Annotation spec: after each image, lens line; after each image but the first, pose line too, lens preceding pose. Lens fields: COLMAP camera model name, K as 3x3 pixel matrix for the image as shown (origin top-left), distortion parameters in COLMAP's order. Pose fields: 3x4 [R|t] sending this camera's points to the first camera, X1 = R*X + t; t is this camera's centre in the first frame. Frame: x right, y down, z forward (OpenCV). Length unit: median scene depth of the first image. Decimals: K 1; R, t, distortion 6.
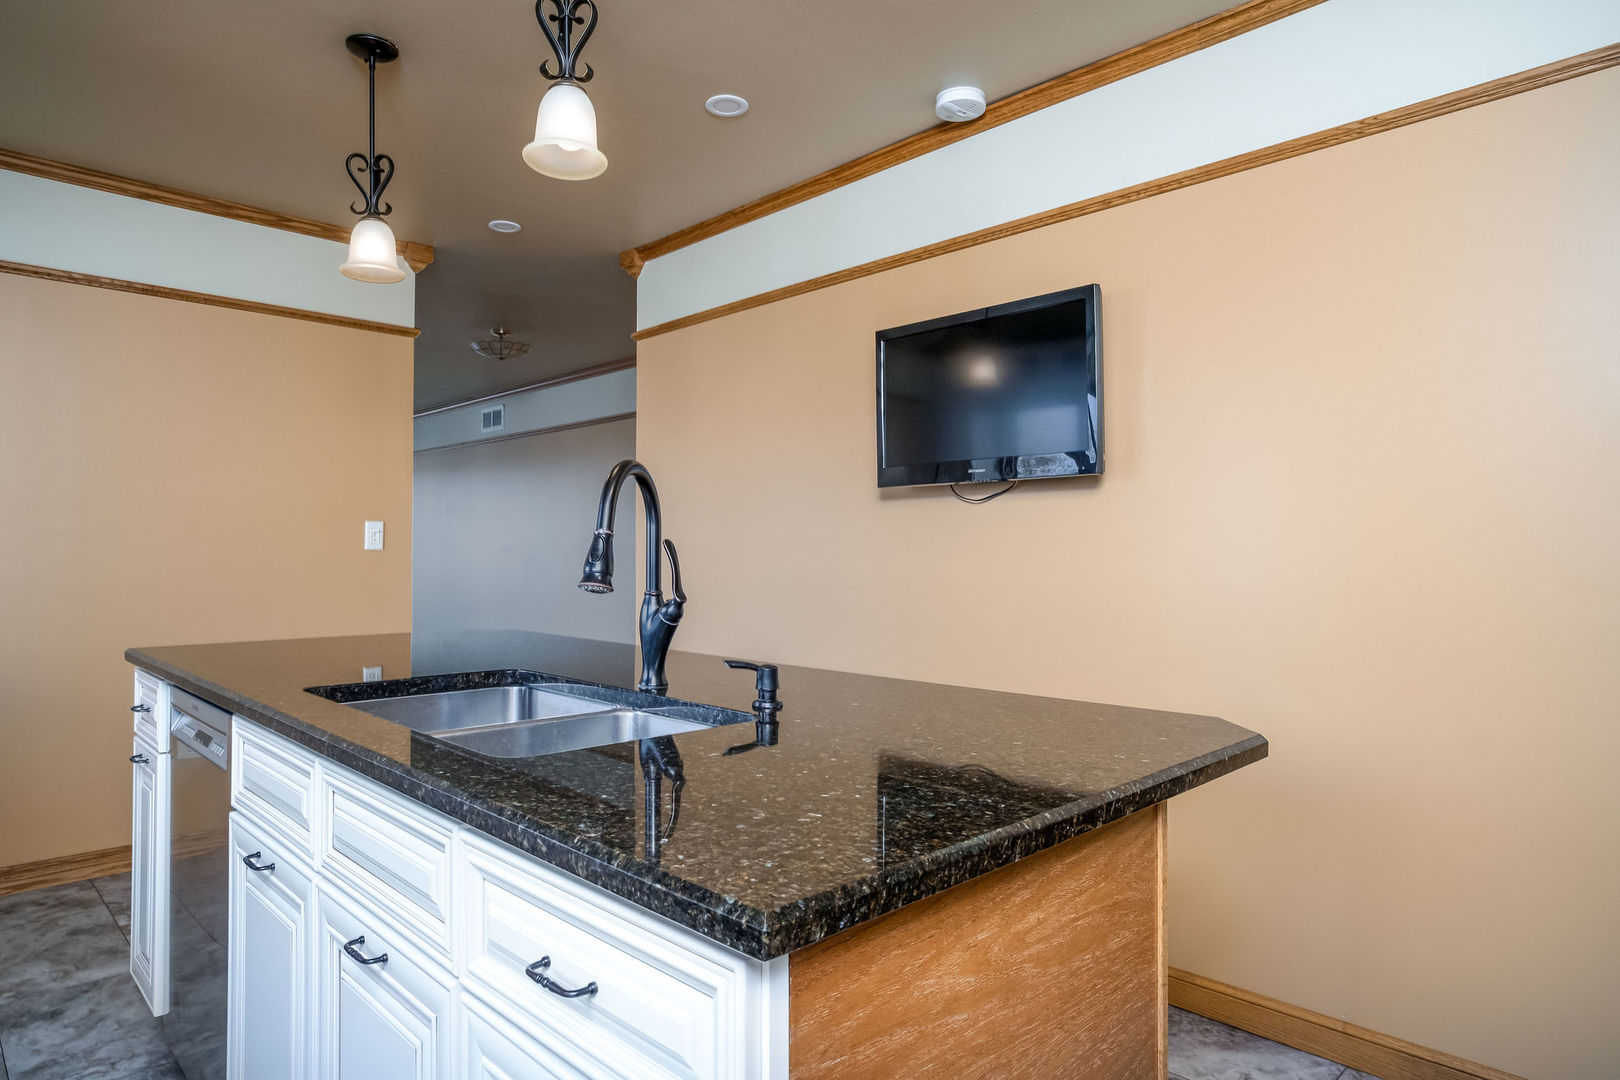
lens RADIAL K [[975.5, 0, 855.8], [0, 975.5, 529.2], [0, 0, 1]] dist [-0.031947, 0.019925]
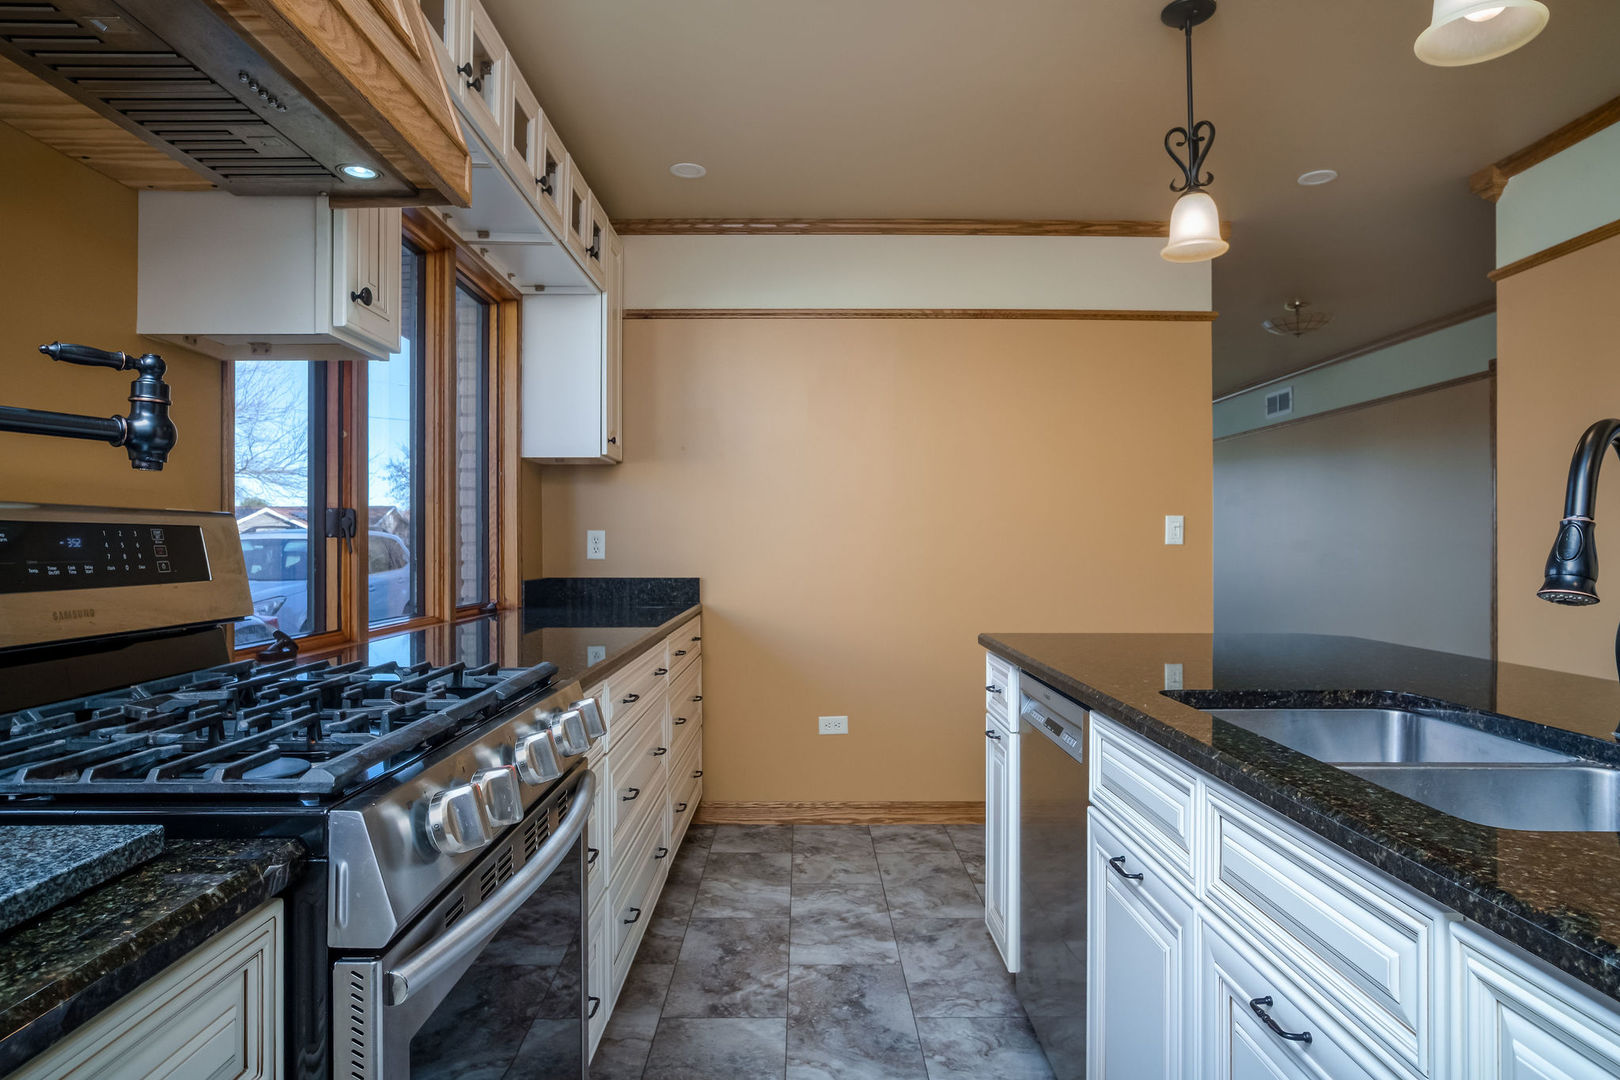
lens RADIAL K [[975.5, 0, 813.0], [0, 975.5, 541.4], [0, 0, 1]] dist [-0.031947, 0.019925]
pose [[0.716331, -0.003283, -0.697753, -0.112019], [0.015939, 0.999805, 0.011659, 0.001188], [0.697579, -0.019473, 0.716243, 0.062858]]
